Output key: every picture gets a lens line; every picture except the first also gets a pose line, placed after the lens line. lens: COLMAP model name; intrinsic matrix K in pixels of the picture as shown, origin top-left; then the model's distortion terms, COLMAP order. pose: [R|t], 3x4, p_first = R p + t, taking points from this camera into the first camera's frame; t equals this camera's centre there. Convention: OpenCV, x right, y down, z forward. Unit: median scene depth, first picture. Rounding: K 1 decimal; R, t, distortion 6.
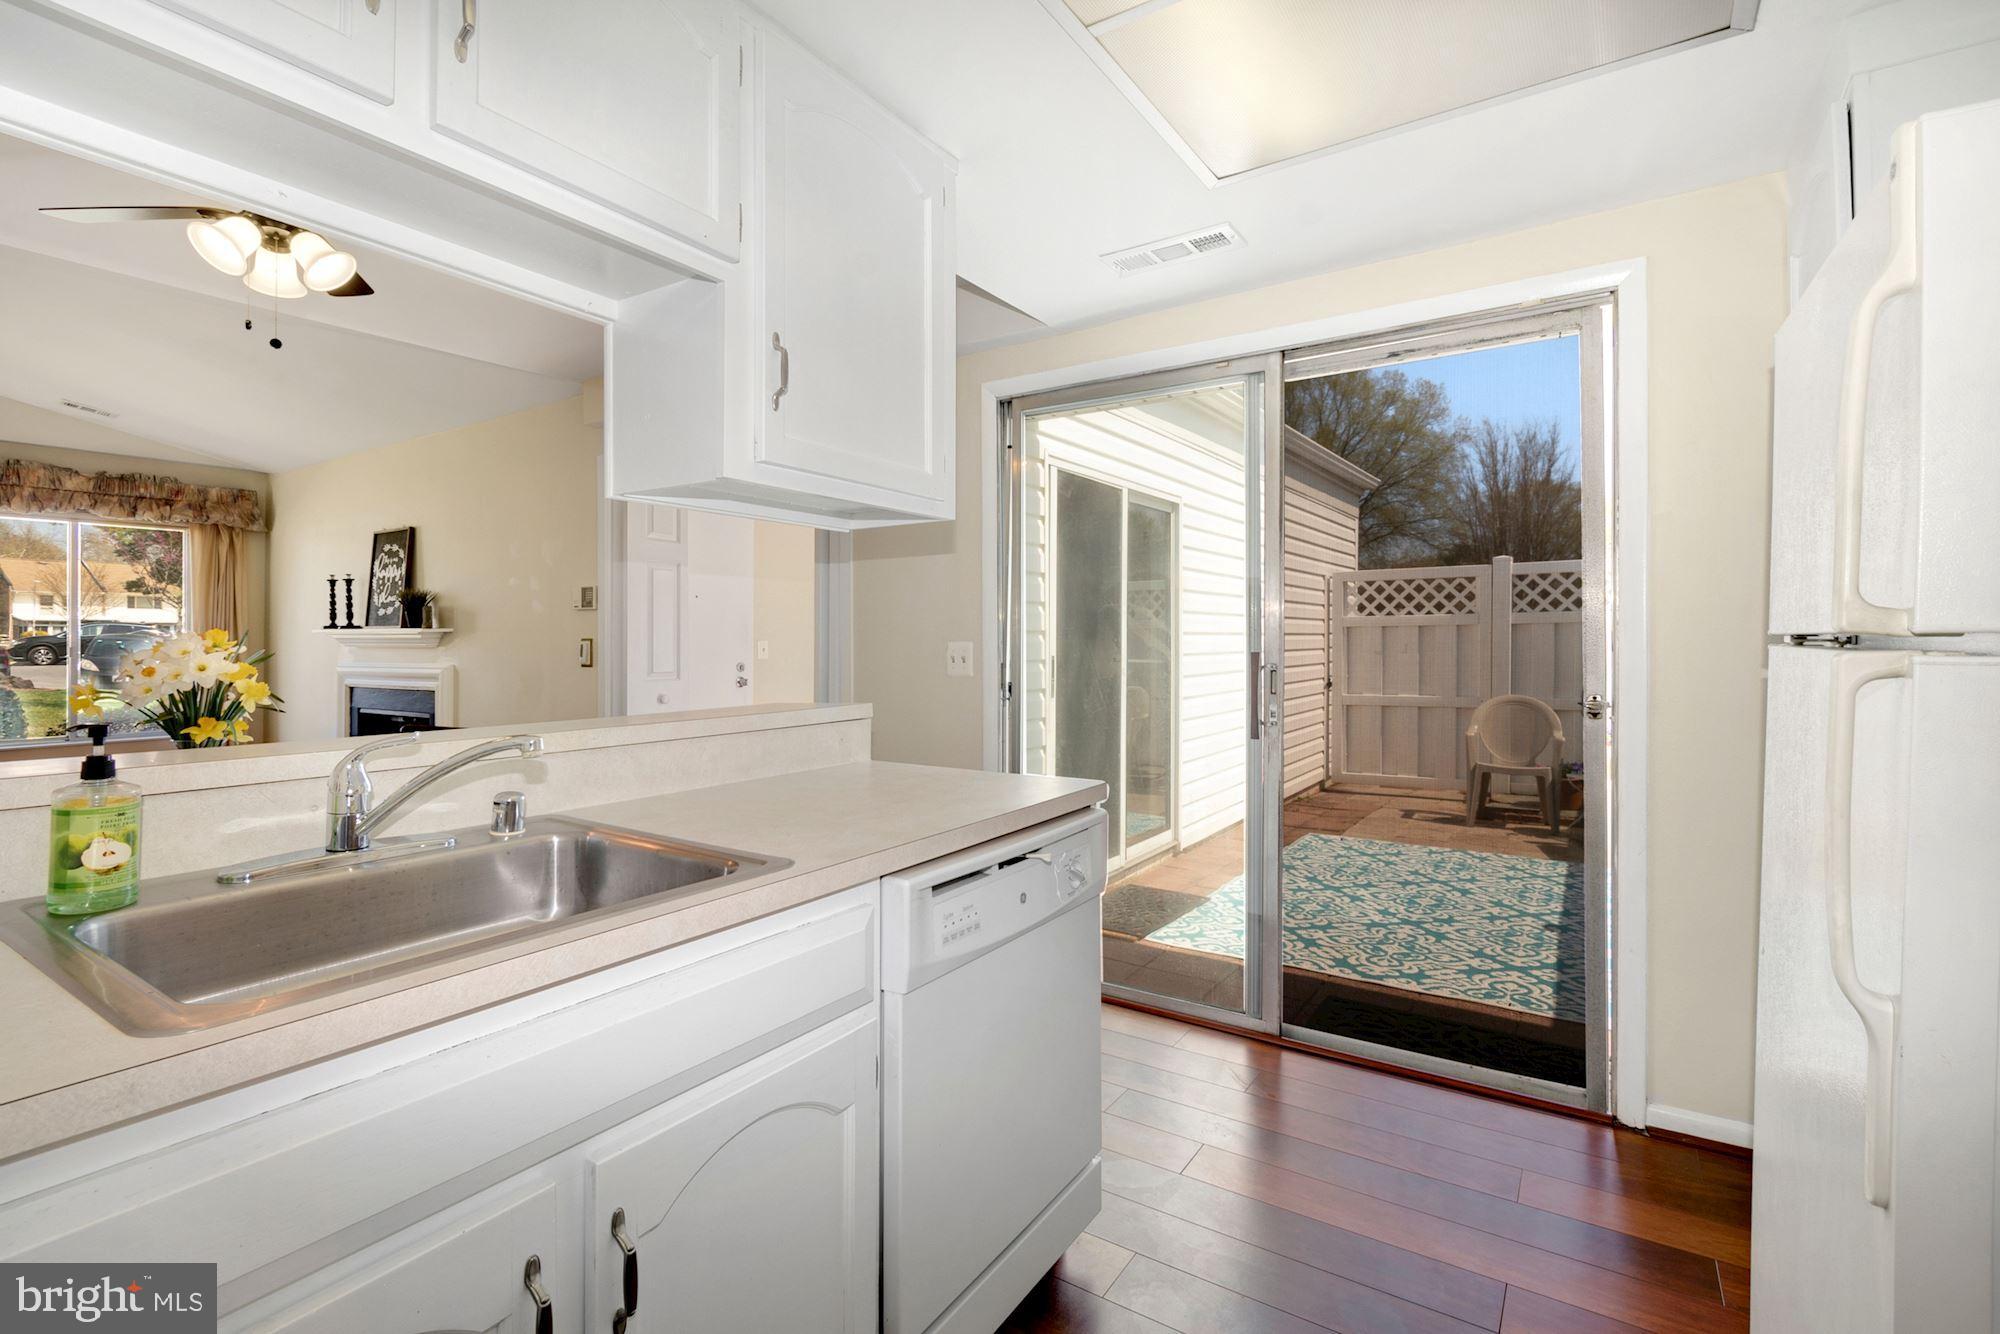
lens RADIAL K [[924.2, 0, 1004.5], [0, 924.2, 652.2], [0, 0, 1]] dist [0.001057, -0.001288]
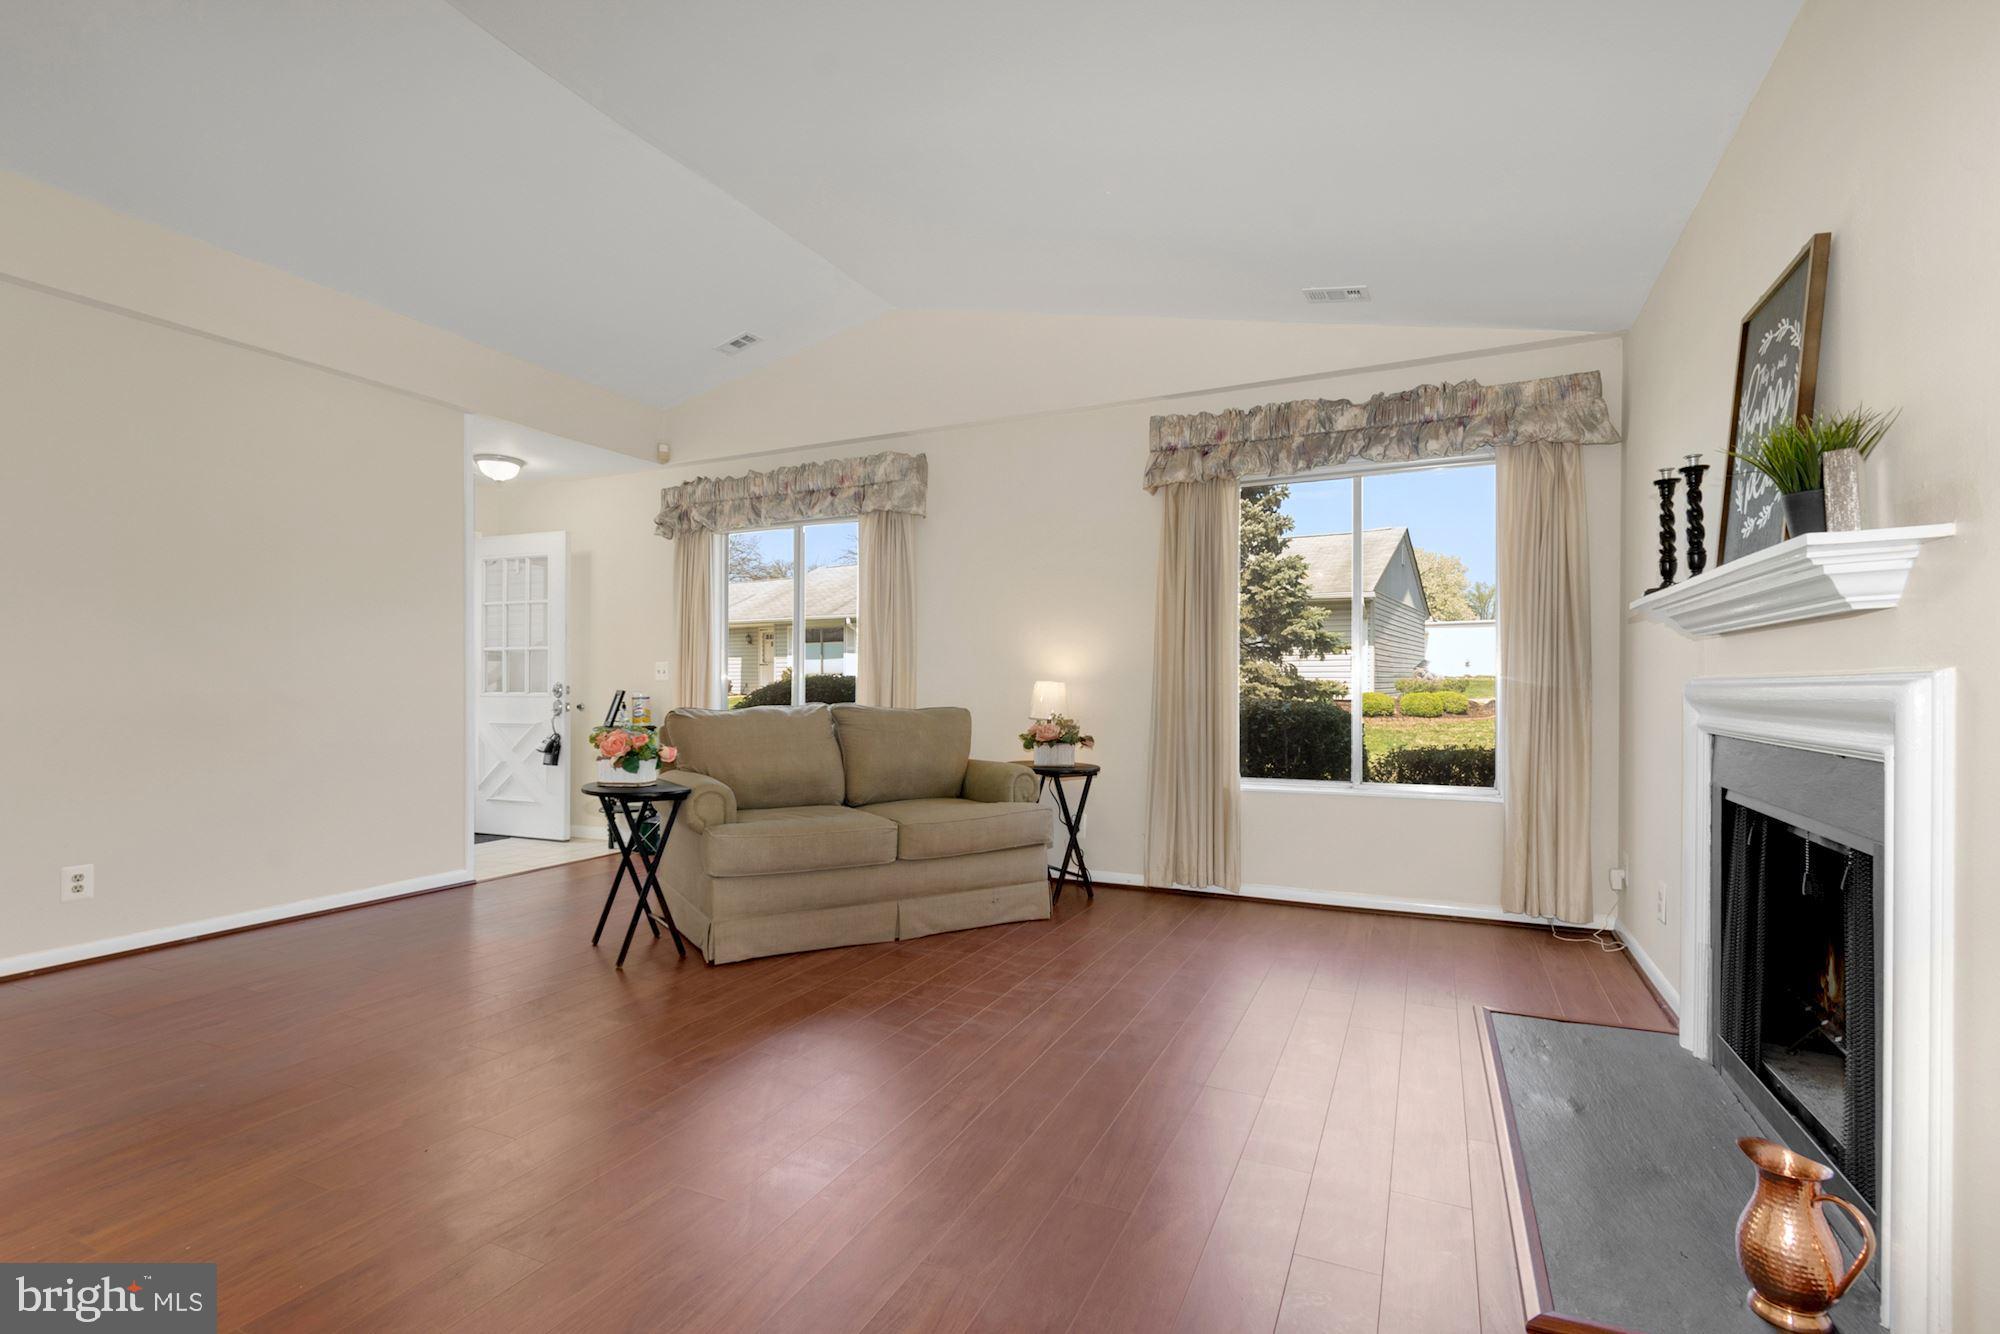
lens RADIAL K [[924.2, 0, 1003.4], [0, 924.2, 677.7], [0, 0, 1]] dist [0.001057, -0.001288]
pose [[0.139726, -0.004037, -0.990182, -0.351111], [-0.010145, 0.999933, -0.005508, 0.017207], [0.990138, 0.010815, 0.139676, 0.641698]]
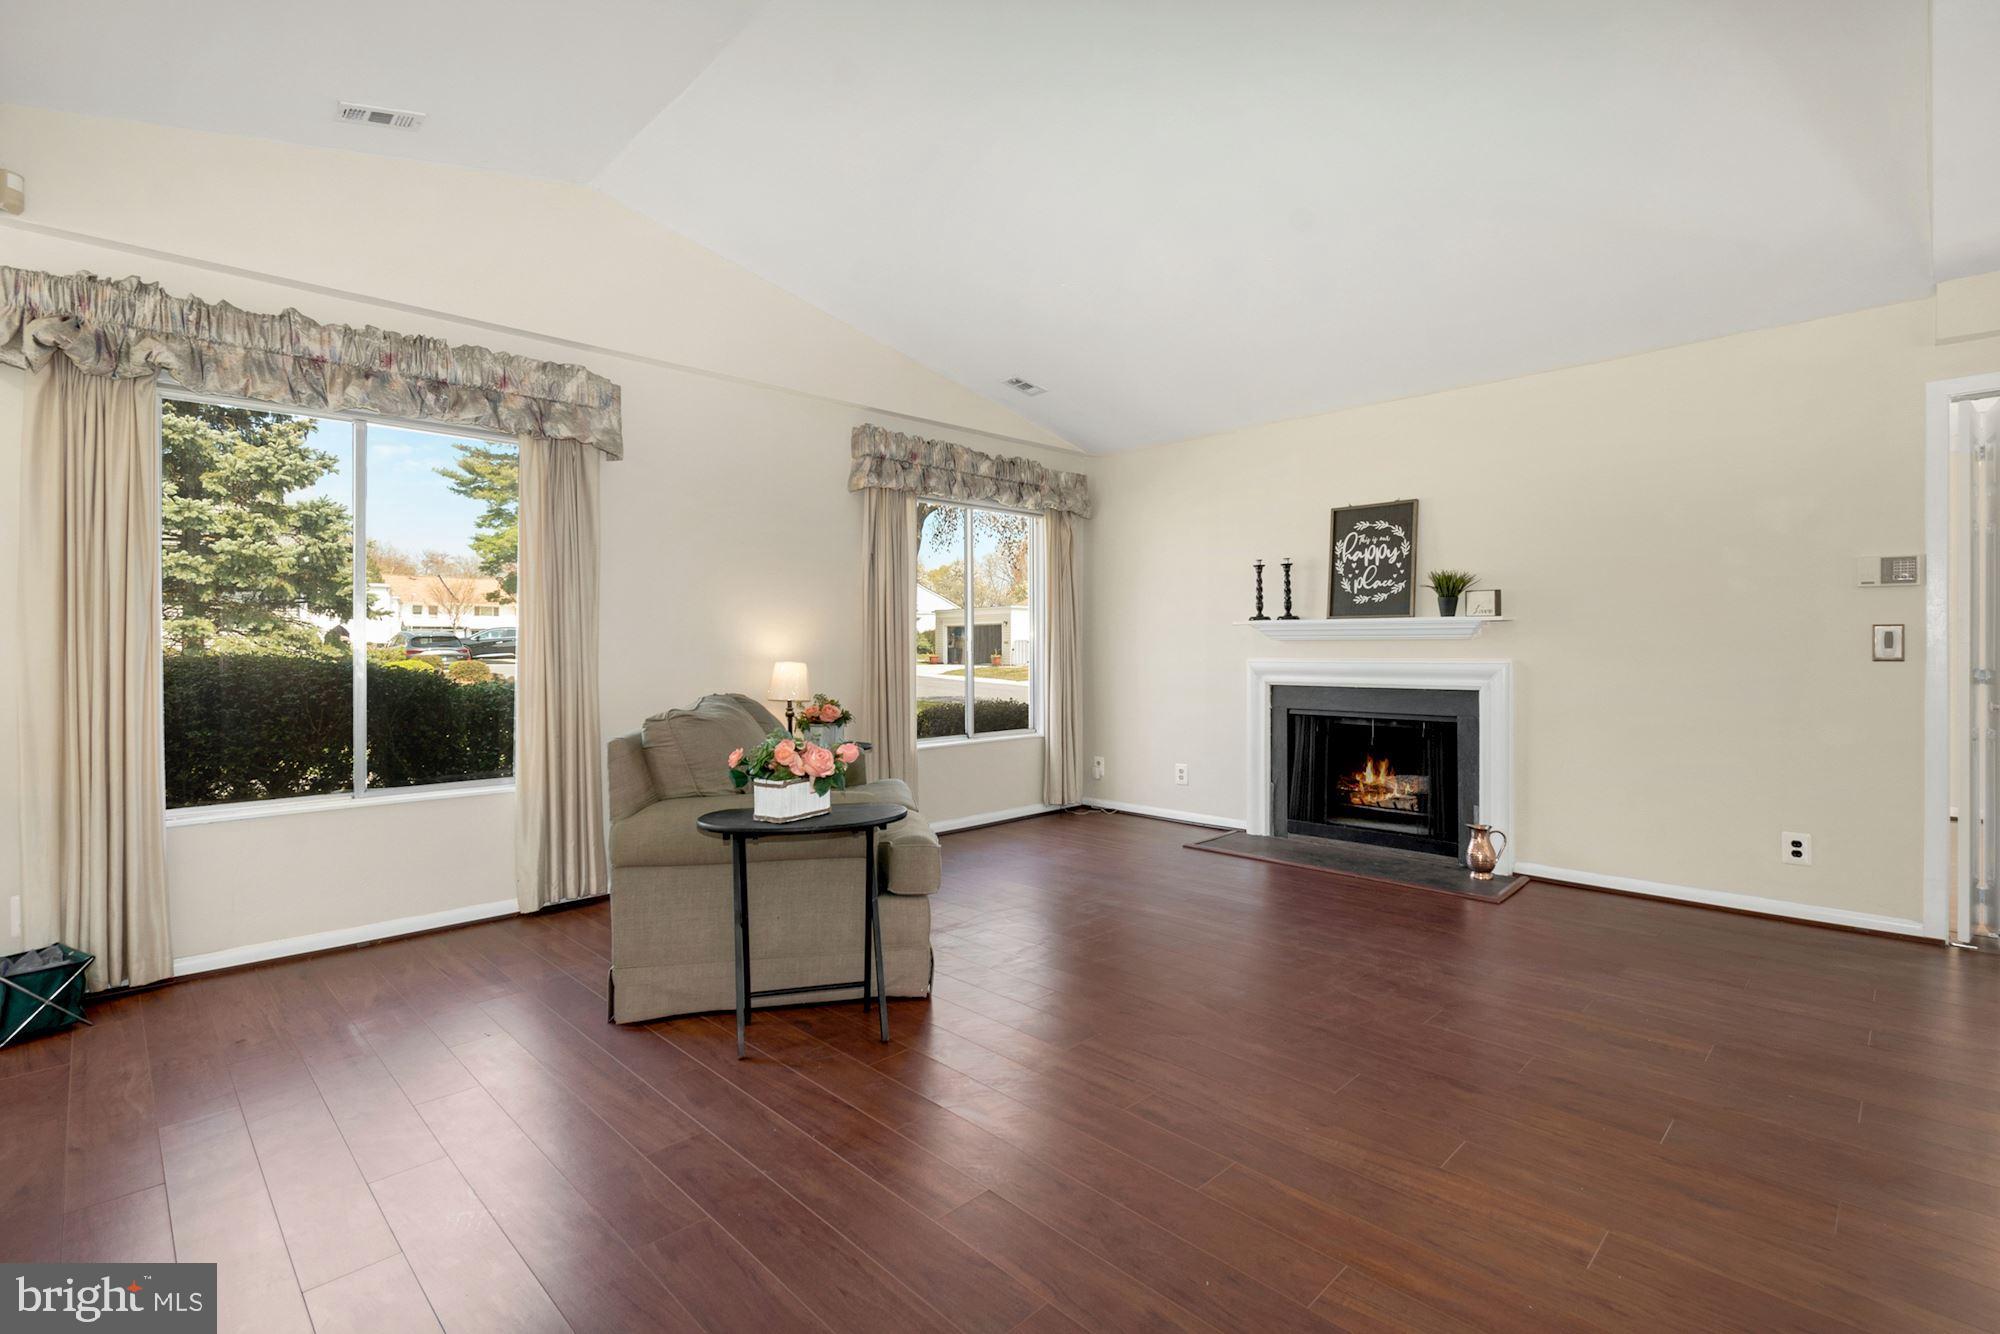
lens RADIAL K [[924.2, 0, 1001.2], [0, 924.2, 653.4], [0, 0, 1]] dist [0.001057, -0.001288]
pose [[0.977224, 0.001318, -0.212204, -0.779253], [-0.002090, 0.999992, -0.003415, 0.010226], [0.212198, 0.003781, 0.977219, 0.075952]]
